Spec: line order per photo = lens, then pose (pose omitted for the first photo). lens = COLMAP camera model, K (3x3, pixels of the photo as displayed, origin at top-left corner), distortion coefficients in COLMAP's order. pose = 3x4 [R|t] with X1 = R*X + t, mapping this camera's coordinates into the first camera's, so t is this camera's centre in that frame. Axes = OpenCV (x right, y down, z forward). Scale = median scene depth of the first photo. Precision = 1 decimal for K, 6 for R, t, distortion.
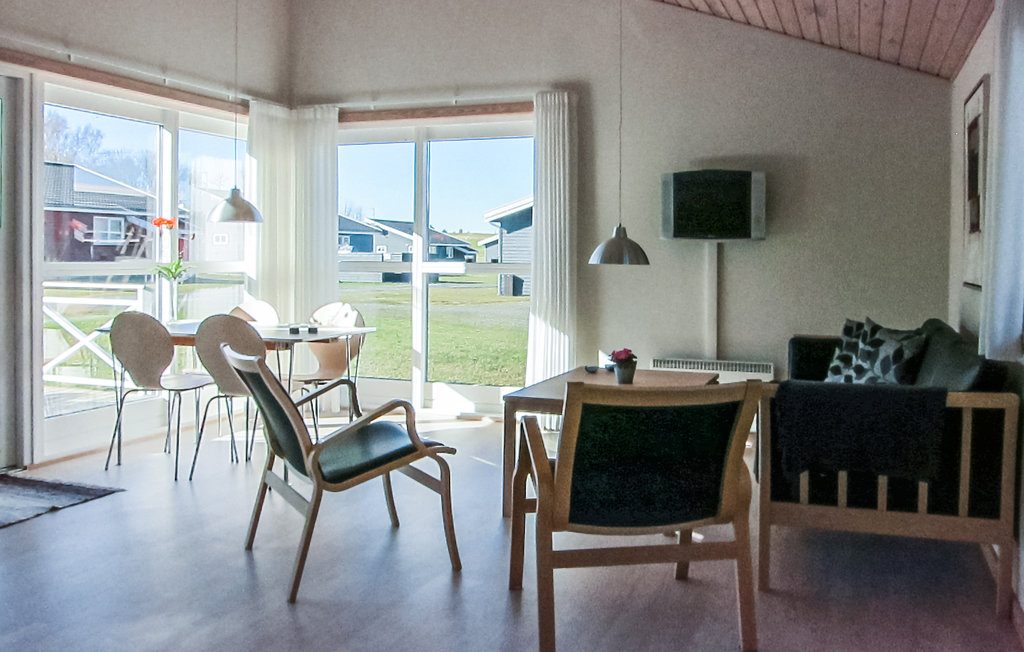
lens RADIAL K [[944.6, 0, 513.4], [0, 944.6, 239.5], [0, 0, 1]] dist [-0.007750, 0.002846]
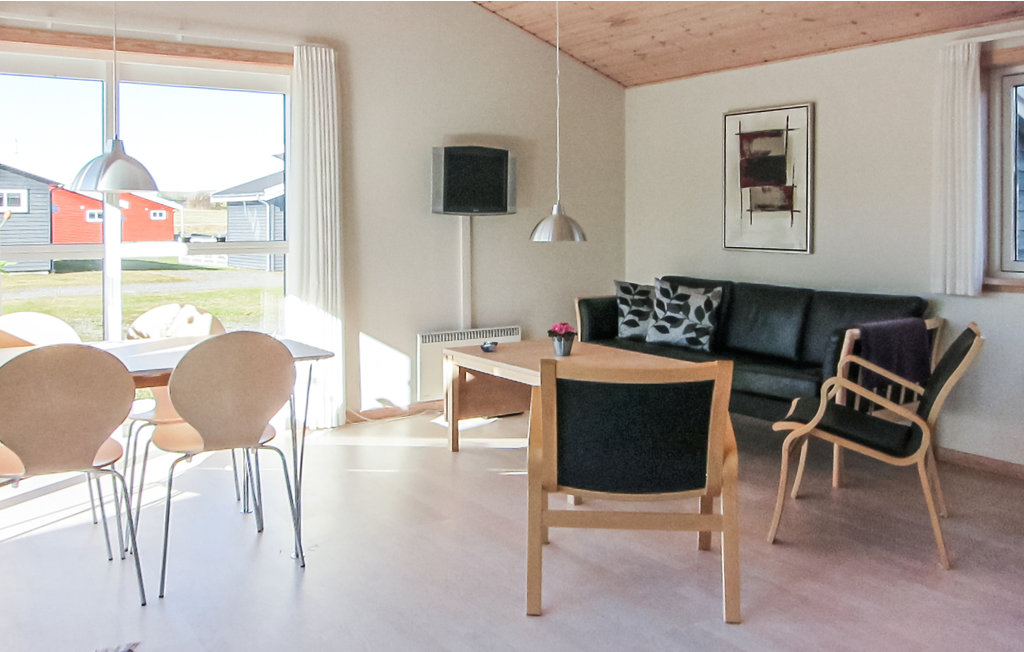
lens RADIAL K [[944.6, 0, 513.4], [0, 944.6, 239.5], [0, 0, 1]] dist [-0.007750, 0.002846]
pose [[0.580463, -0.029981, 0.813734, -0.611568], [-0.005783, 0.999145, 0.040937, -0.014249], [-0.814266, -0.028468, 0.579794, 0.360426]]
